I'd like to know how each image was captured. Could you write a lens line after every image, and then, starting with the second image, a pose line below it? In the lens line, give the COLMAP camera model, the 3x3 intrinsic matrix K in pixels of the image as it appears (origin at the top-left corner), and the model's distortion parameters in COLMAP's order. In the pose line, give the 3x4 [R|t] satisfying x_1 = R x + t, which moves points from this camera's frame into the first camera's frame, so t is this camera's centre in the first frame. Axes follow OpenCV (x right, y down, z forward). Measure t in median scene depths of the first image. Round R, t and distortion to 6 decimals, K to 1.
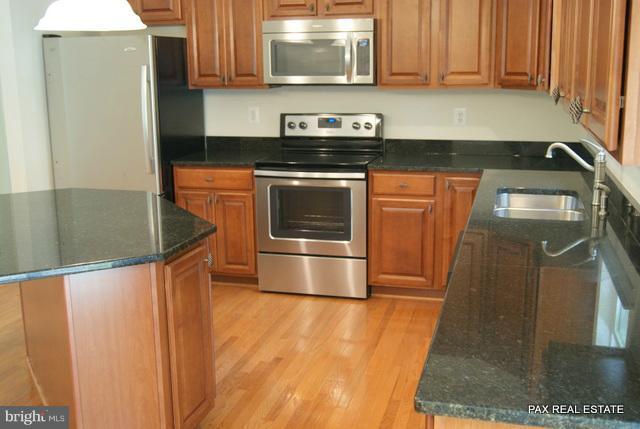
lens RADIAL K [[712.8, 0, 320.0], [0, 712.8, 214.5], [0, 0, 1]] dist [-0.046840, -0.009310]
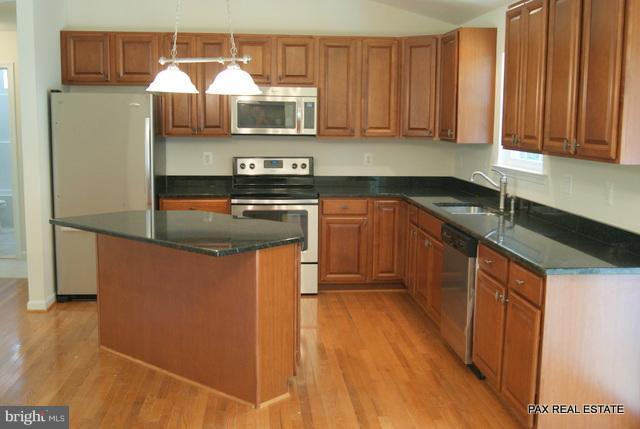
lens RADIAL K [[712.8, 0, 320.0], [0, 712.8, 214.5], [0, 0, 1]] dist [-0.046840, -0.009310]
pose [[0.938066, -0.024361, 0.345600, -0.393128], [0.050326, 0.996526, -0.066357, 0.059549], [-0.342783, 0.079640, 0.936033, -0.267937]]
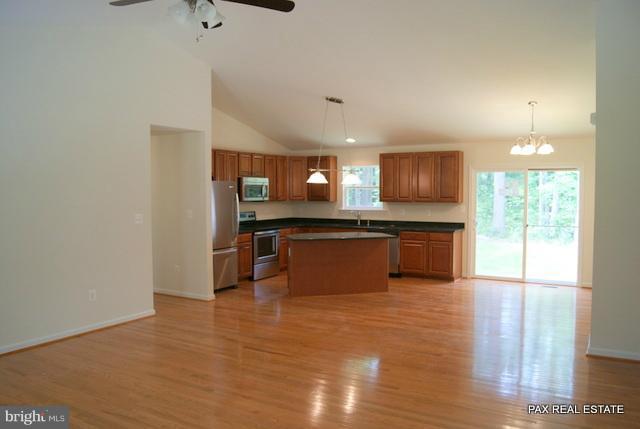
lens RADIAL K [[513.5, 0, 320.0], [0, 513.5, 214.5], [0, 0, 1]] dist [-0.078220, -0.000456]
pose [[0.260850, -0.035210, 0.964737, -1.877443], [0.200660, 0.979486, -0.018507, -0.045331], [-0.944295, 0.198411, 0.262564, 0.263215]]
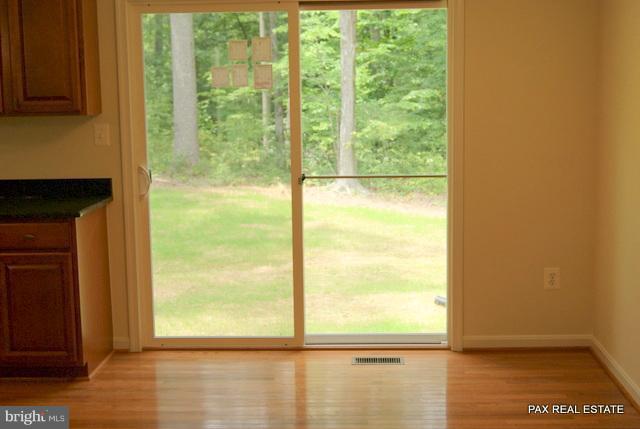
lens RADIAL K [[974.4, 0, 320.0], [0, 974.4, 214.5], [0, 0, 1]] dist [0.008664, -0.003574]
pose [[-0.218615, -0.125109, 0.967758, -1.024335], [0.223185, 0.959048, 0.174400, -0.044941], [-0.949945, 0.254116, -0.181740, 0.244826]]
